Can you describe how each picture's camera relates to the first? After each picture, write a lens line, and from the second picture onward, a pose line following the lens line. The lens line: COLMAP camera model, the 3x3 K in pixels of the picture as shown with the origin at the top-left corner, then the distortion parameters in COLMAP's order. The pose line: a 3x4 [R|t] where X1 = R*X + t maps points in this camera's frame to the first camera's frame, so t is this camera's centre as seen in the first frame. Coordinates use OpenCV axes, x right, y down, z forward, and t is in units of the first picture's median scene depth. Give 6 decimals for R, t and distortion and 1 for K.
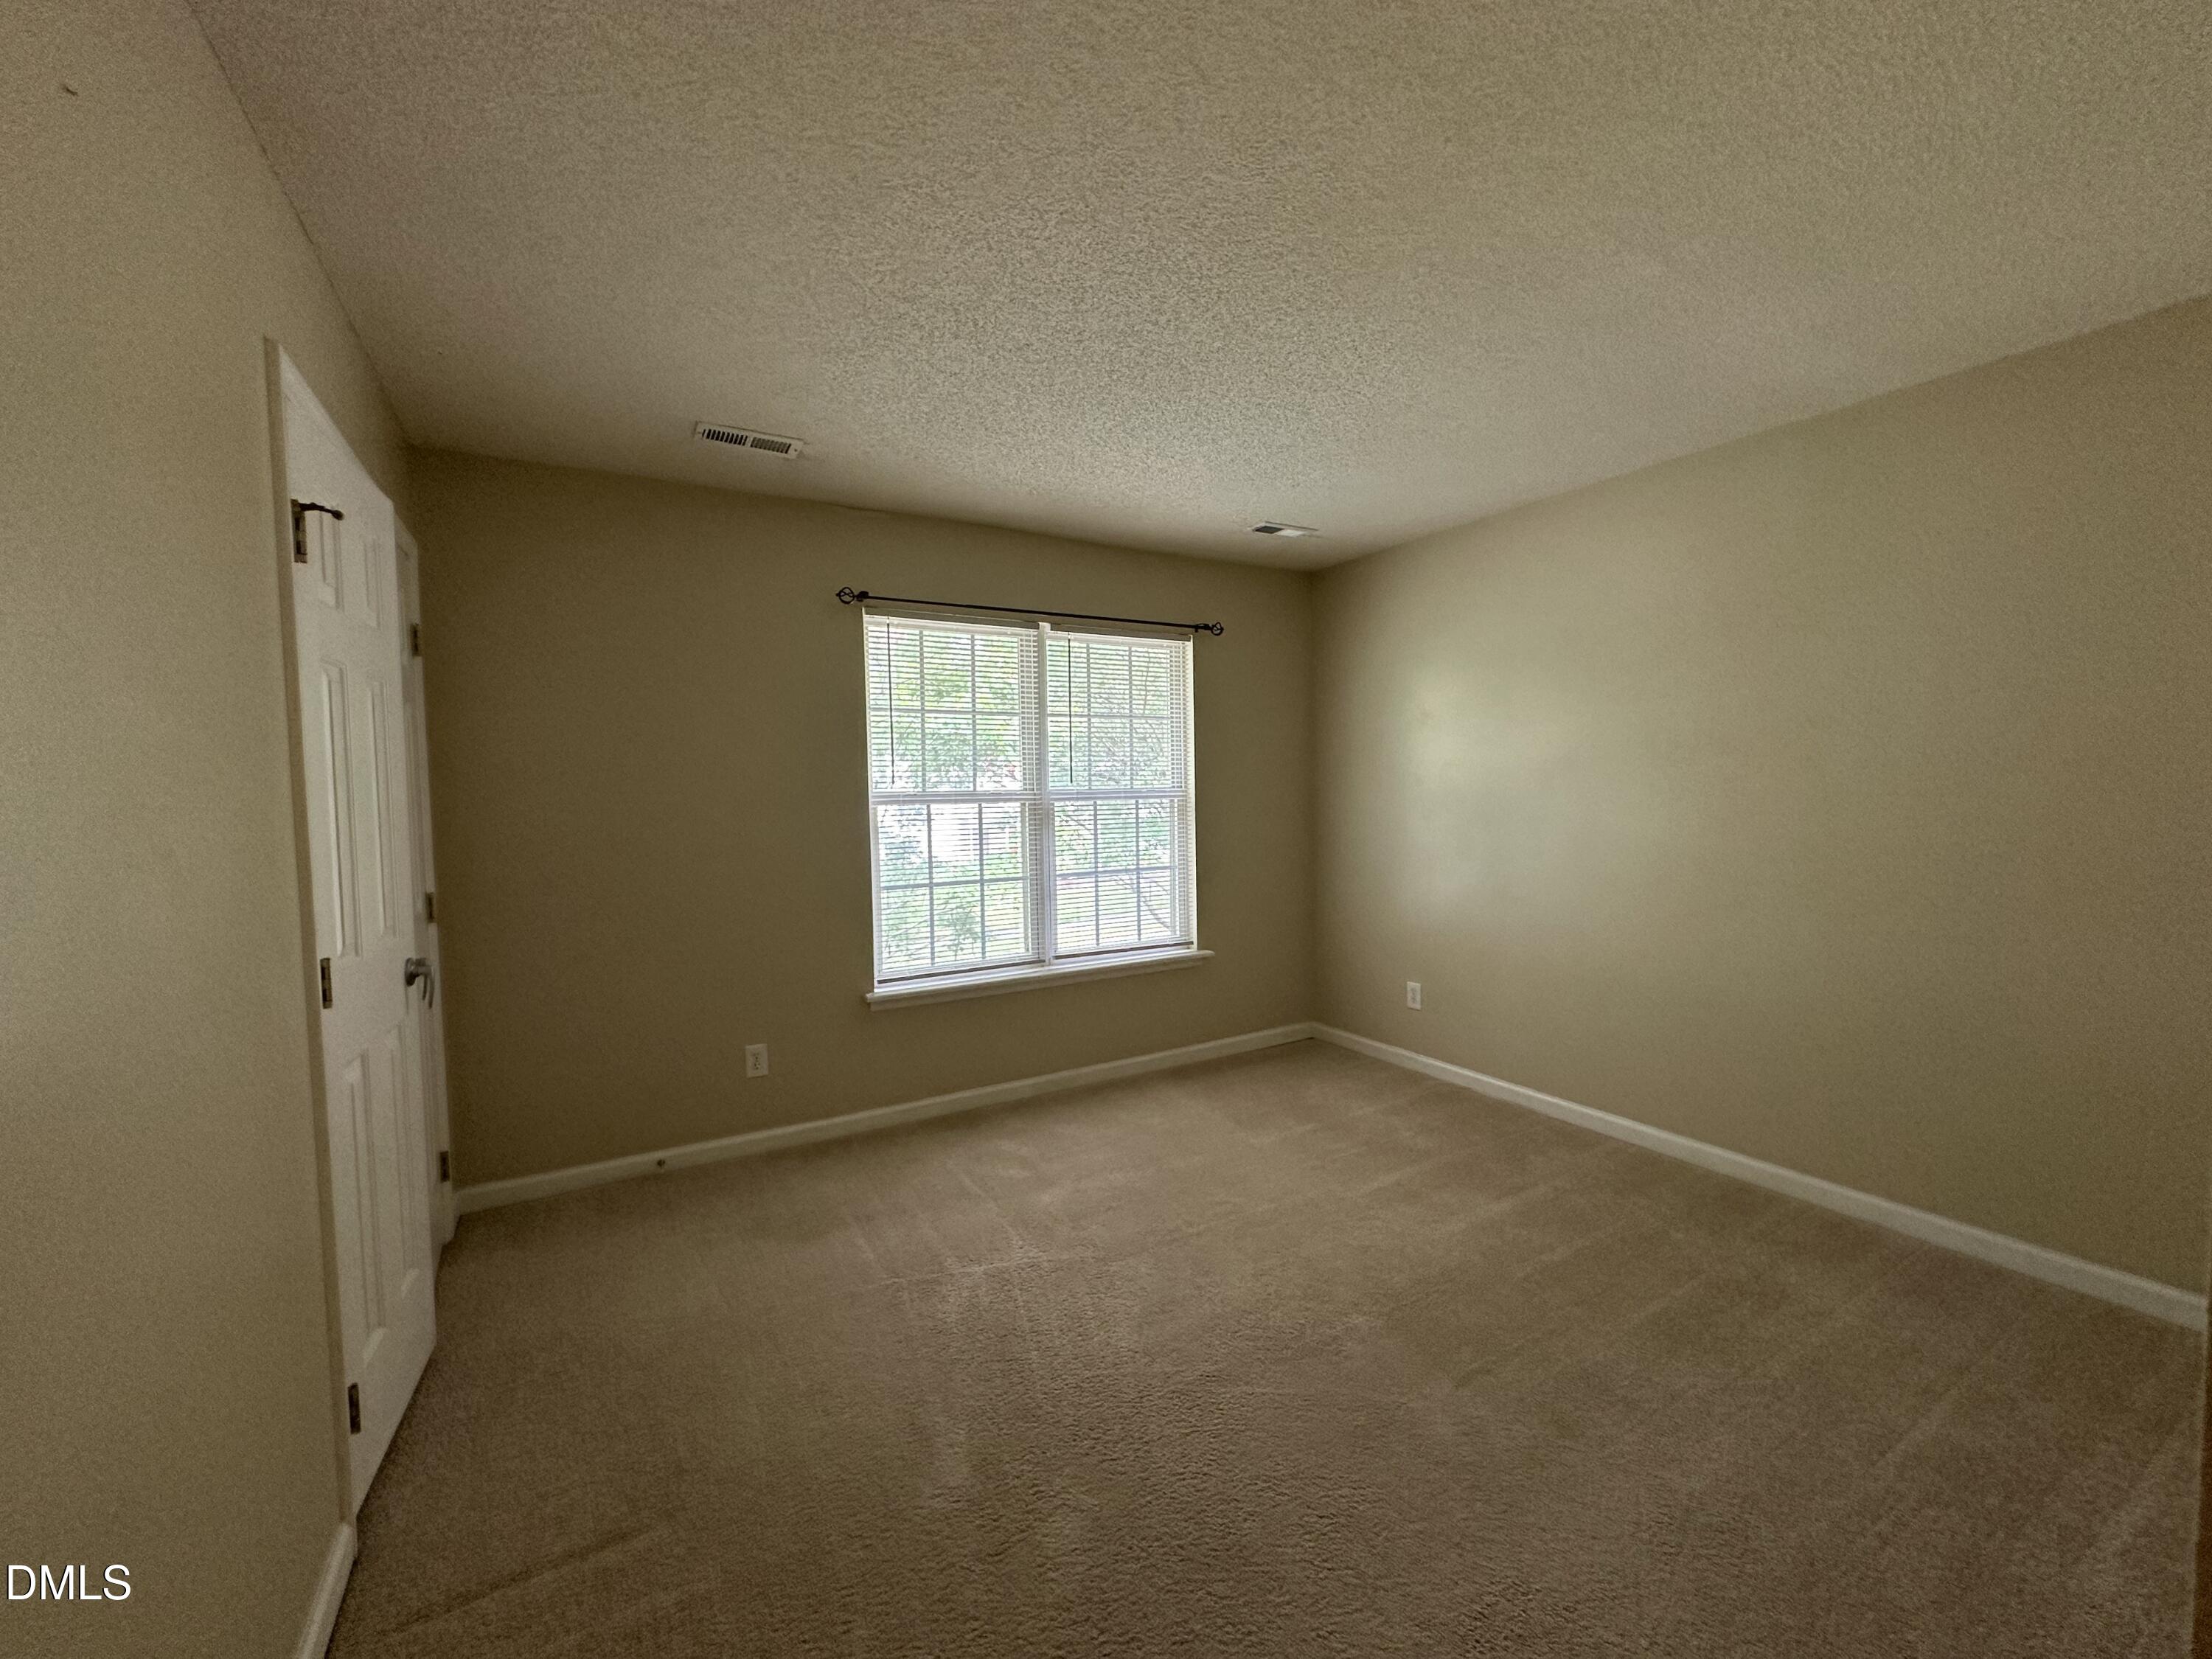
lens RADIAL K [[878.2, 0, 1101.2], [0, 878.2, 827.3], [0, 0, 1]] dist [-0.009311, 0.002255]
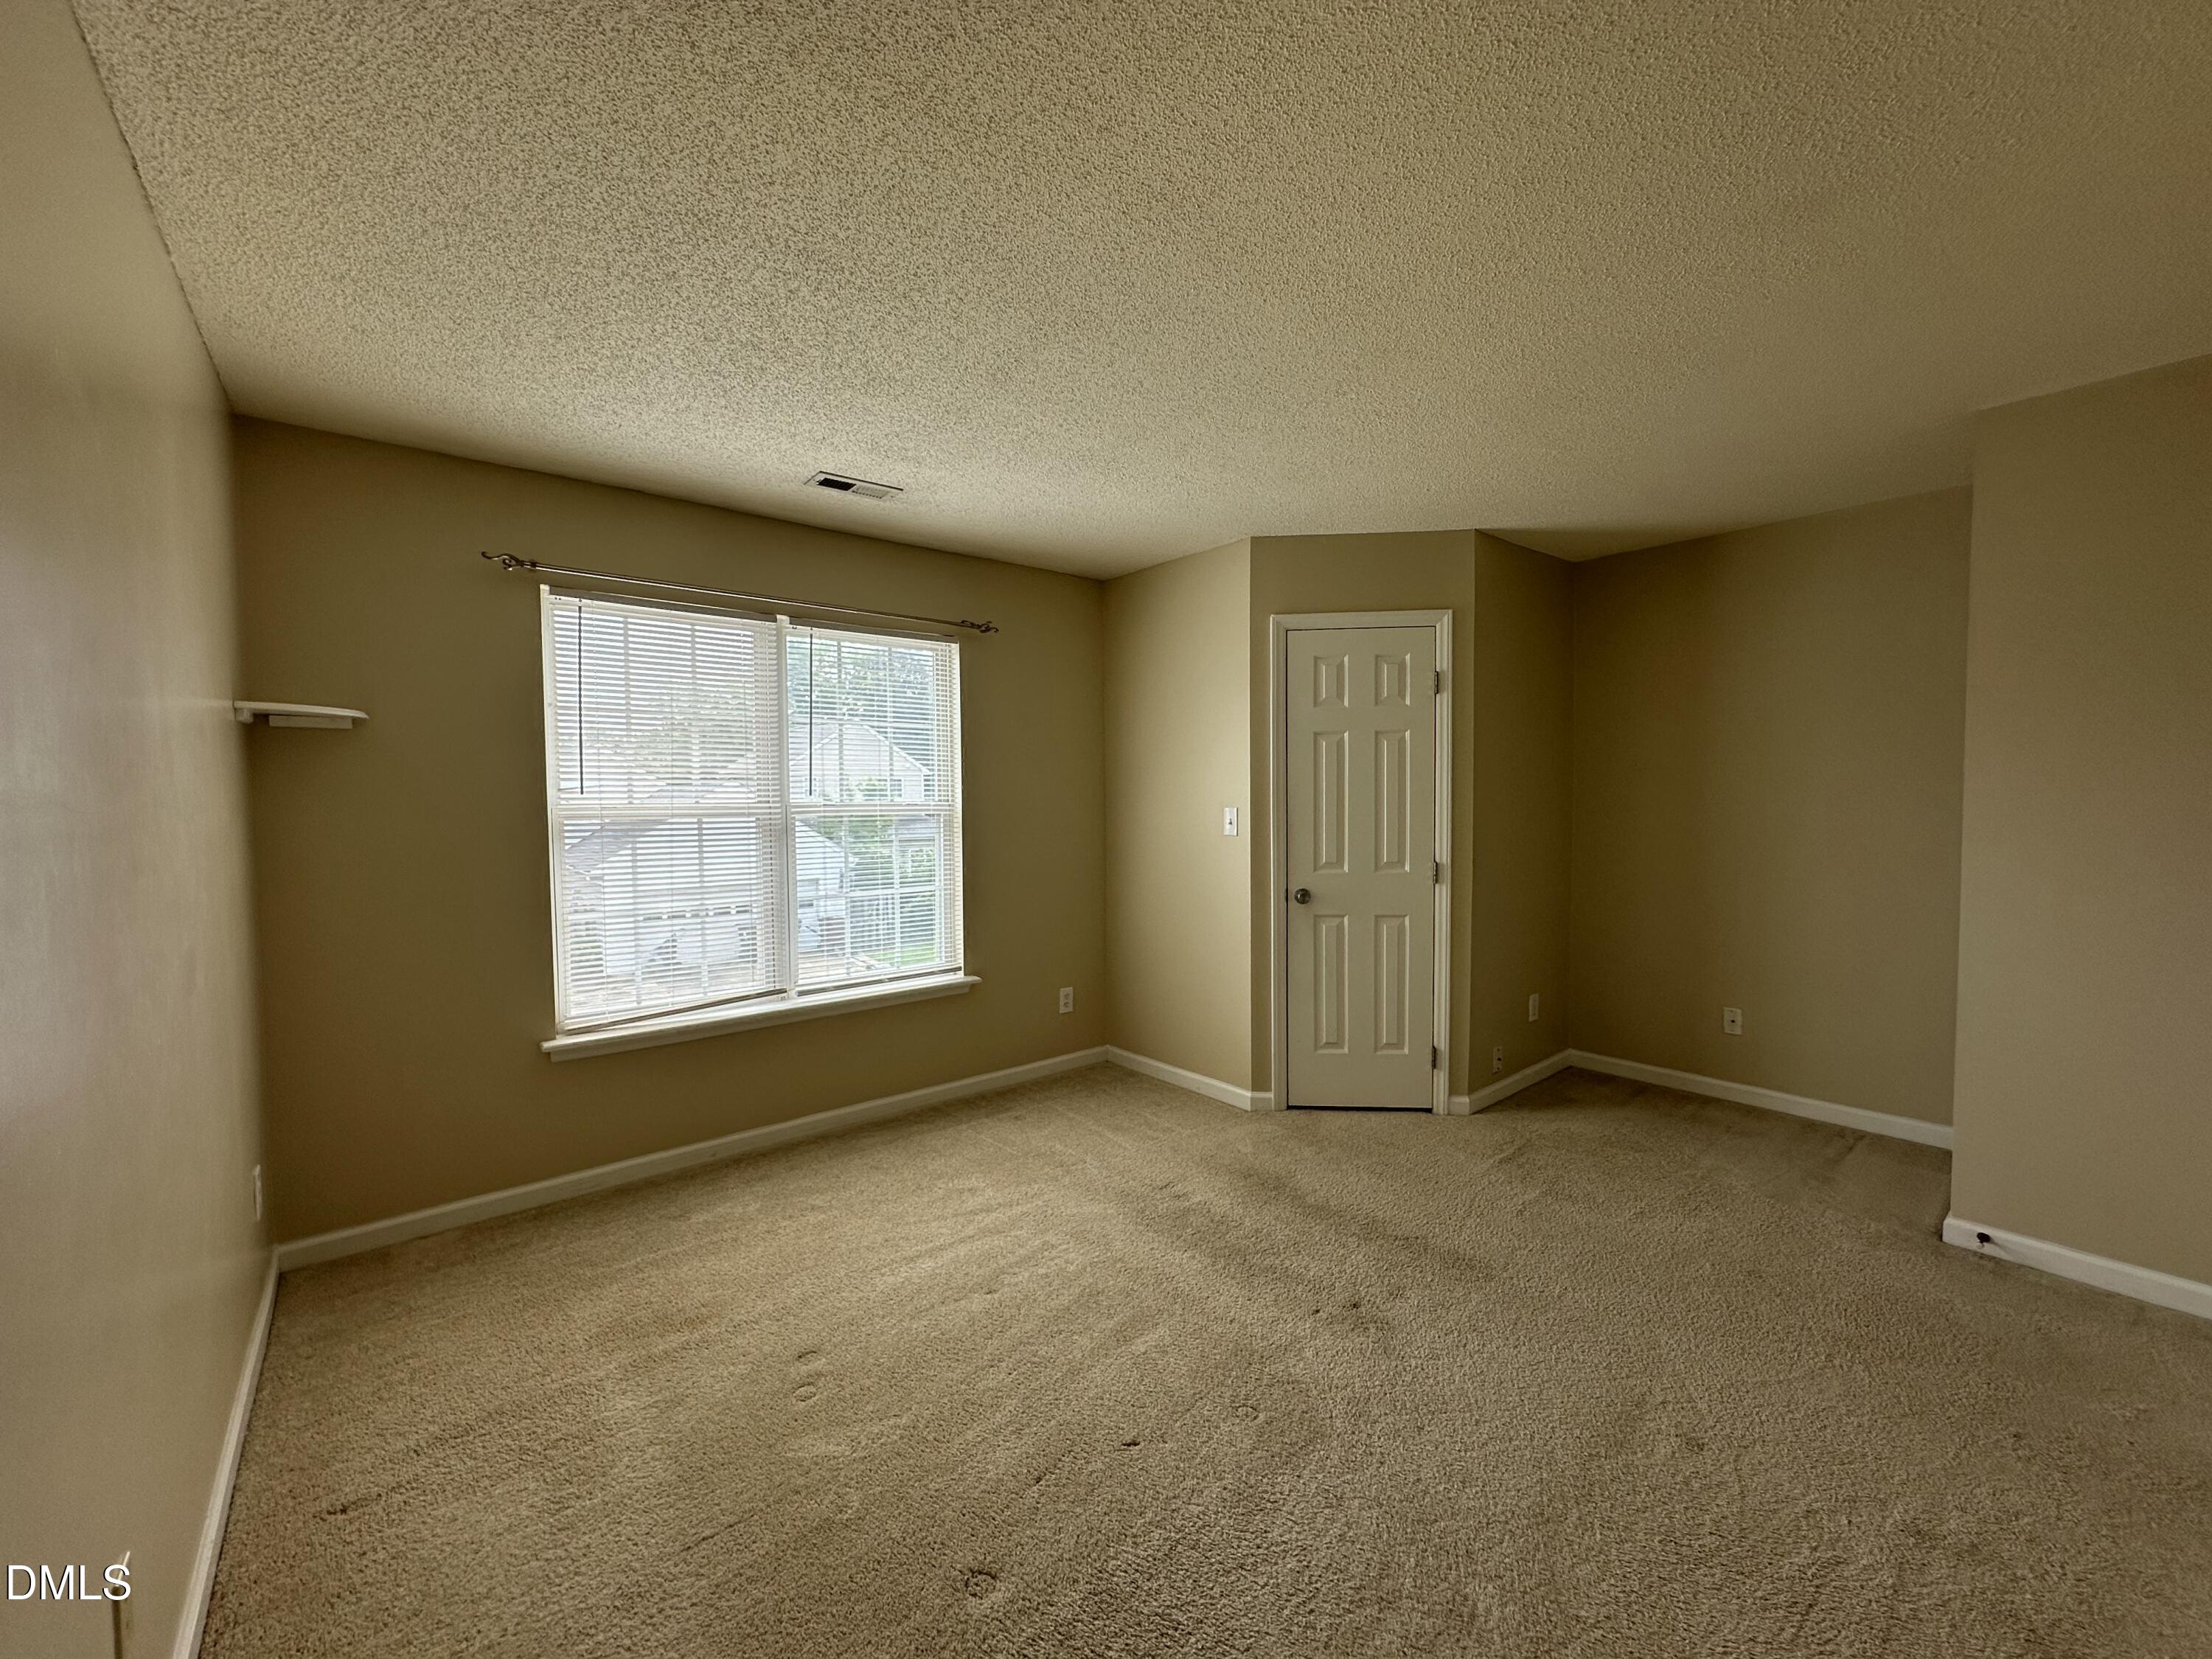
lens RADIAL K [[878.2, 0, 1101.2], [0, 878.2, 827.3], [0, 0, 1]] dist [-0.009311, 0.002255]
pose [[0.985880, 0.001851, 0.167441, 0.101553], [0.000613, 0.999892, -0.014662, -0.003978], [-0.167450, 0.014557, 0.985773, 0.062957]]
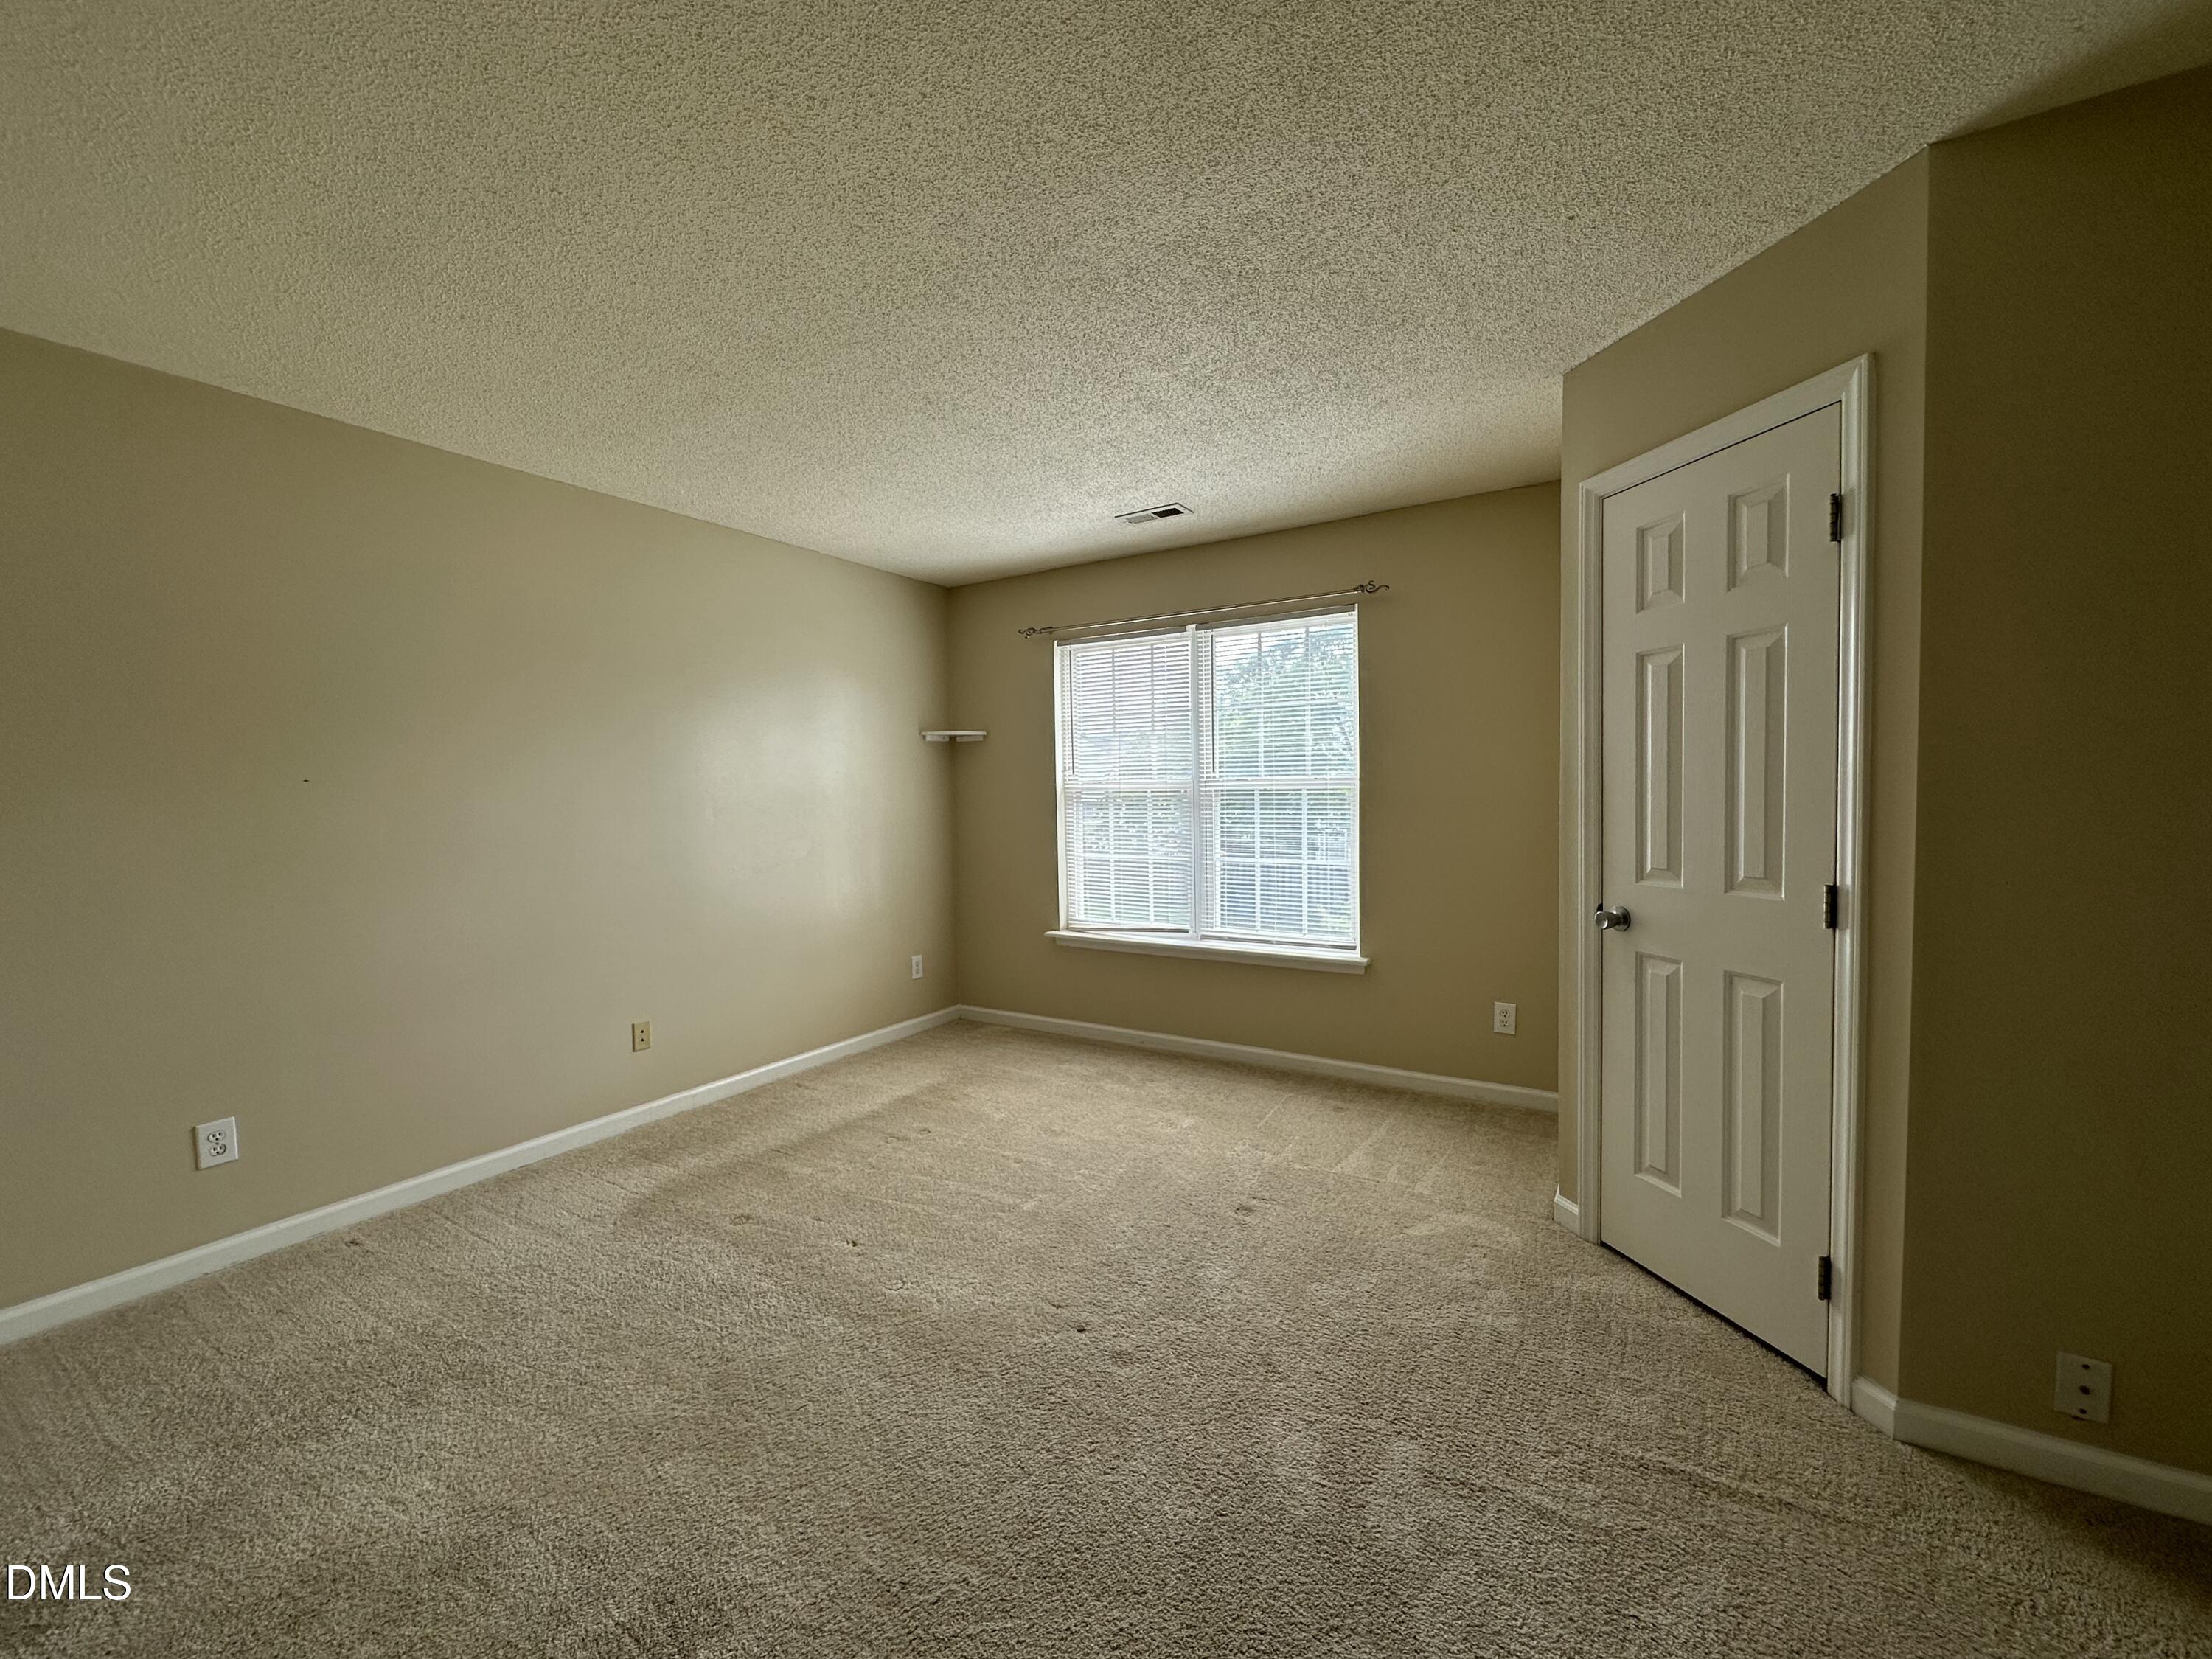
lens RADIAL K [[878.2, 0, 1101.2], [0, 878.2, 827.3], [0, 0, 1]] dist [-0.009311, 0.002255]
pose [[0.475521, 0.044800, -0.878563, 0.808081], [-0.031202, 0.998933, 0.034050, -0.014692], [0.879151, 0.011222, 0.476412, 0.362365]]
